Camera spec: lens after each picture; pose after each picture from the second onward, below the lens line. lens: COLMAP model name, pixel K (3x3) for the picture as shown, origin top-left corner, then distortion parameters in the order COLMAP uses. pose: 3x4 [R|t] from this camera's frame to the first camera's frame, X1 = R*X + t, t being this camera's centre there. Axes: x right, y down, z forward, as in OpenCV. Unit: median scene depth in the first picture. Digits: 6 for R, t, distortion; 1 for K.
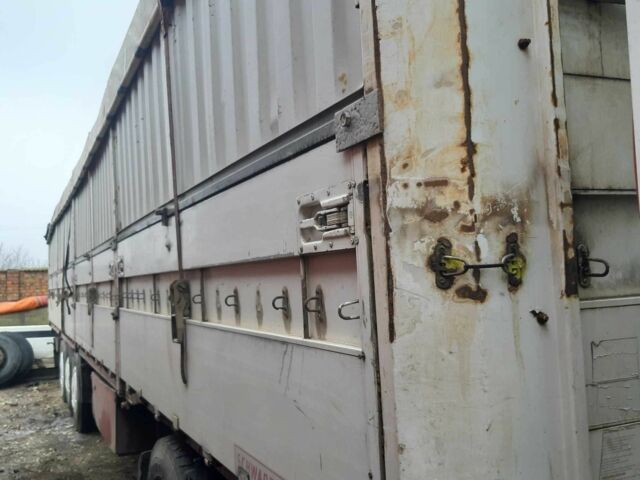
lens RADIAL K [[670.0, 0, 320.0], [0, 670.0, 240.0], [0, 0, 1]] dist [0.153985, -0.355466]
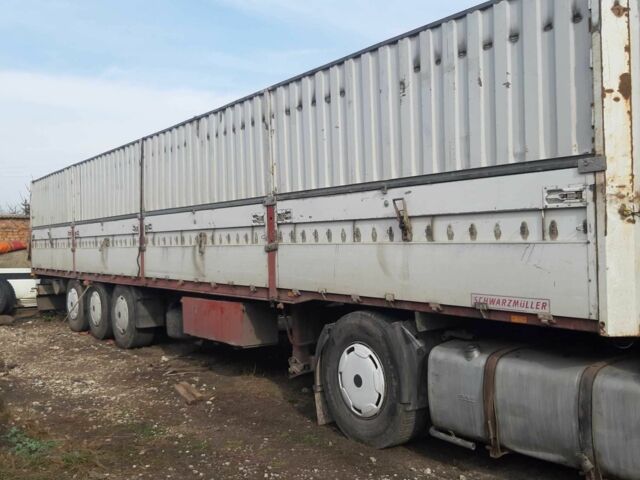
lens RADIAL K [[674.8, 0, 320.0], [0, 674.8, 240.0], [0, 0, 1]] dist [0.100638, -0.181564]
pose [[0.983284, 0.020349, 0.180936, -1.710782], [-0.030262, 0.998178, 0.052197, 0.040431], [-0.179544, -0.056800, 0.982109, -1.829410]]
